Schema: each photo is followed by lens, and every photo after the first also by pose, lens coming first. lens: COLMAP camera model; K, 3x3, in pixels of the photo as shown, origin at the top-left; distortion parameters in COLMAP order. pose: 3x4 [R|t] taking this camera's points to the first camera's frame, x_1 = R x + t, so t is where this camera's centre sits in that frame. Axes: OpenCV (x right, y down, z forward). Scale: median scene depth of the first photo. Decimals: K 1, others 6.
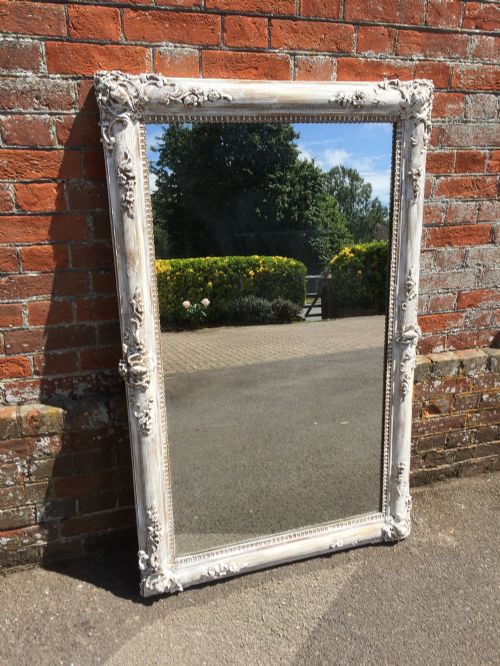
lens RADIAL K [[549.7, 0, 250.0], [0, 549.7, 333.0], [0, 0, 1]] dist [0.077747, -0.100229]
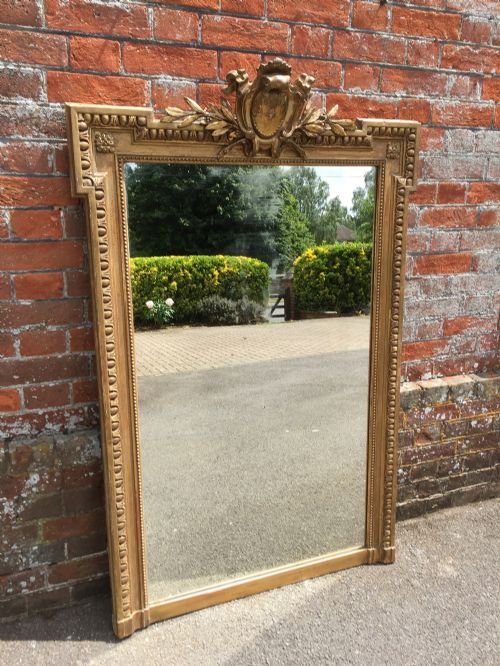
lens RADIAL K [[549.7, 0, 250.0], [0, 549.7, 333.0], [0, 0, 1]] dist [0.077747, -0.100229]
pose [[0.997749, -0.019072, 0.064293, -0.054335], [0.024421, 0.996212, -0.083461, 0.032452], [-0.062458, 0.084844, 0.994435, 0.009923]]
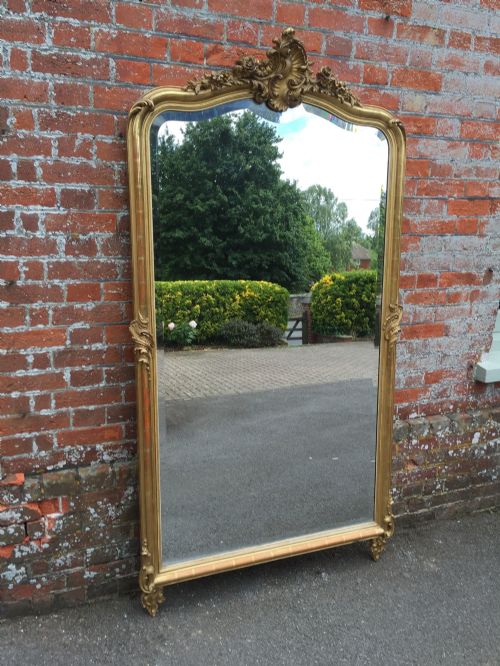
lens RADIAL K [[538.8, 0, 248.9], [0, 538.8, 333.4], [0, 0, 1]] dist [0.070210, -0.093912]
pose [[0.997746, -0.013589, 0.065714, -0.156690], [0.023244, 0.988643, -0.148474, 0.022234], [-0.062950, 0.149666, 0.986731, -0.328660]]
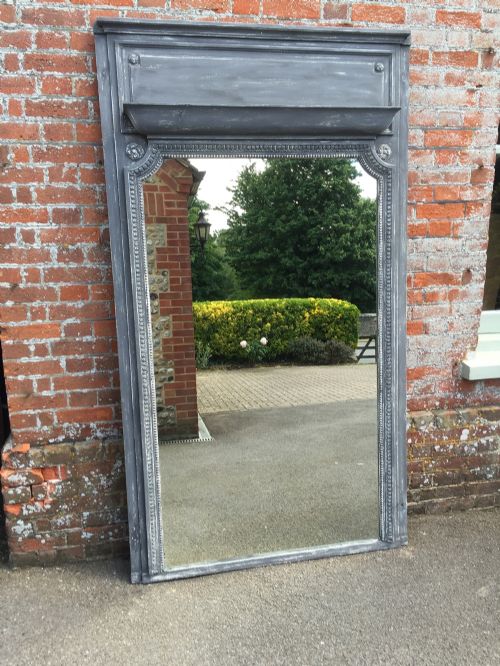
lens RADIAL K [[548.3, 0, 254.7], [0, 548.3, 338.3], [0, 0, 1]] dist [0.031701, -0.012602]
pose [[0.994685, -0.017612, -0.101448, 0.155960], [-0.001373, 0.982905, -0.184106, 0.125128], [0.102956, 0.183267, 0.977657, -0.483938]]
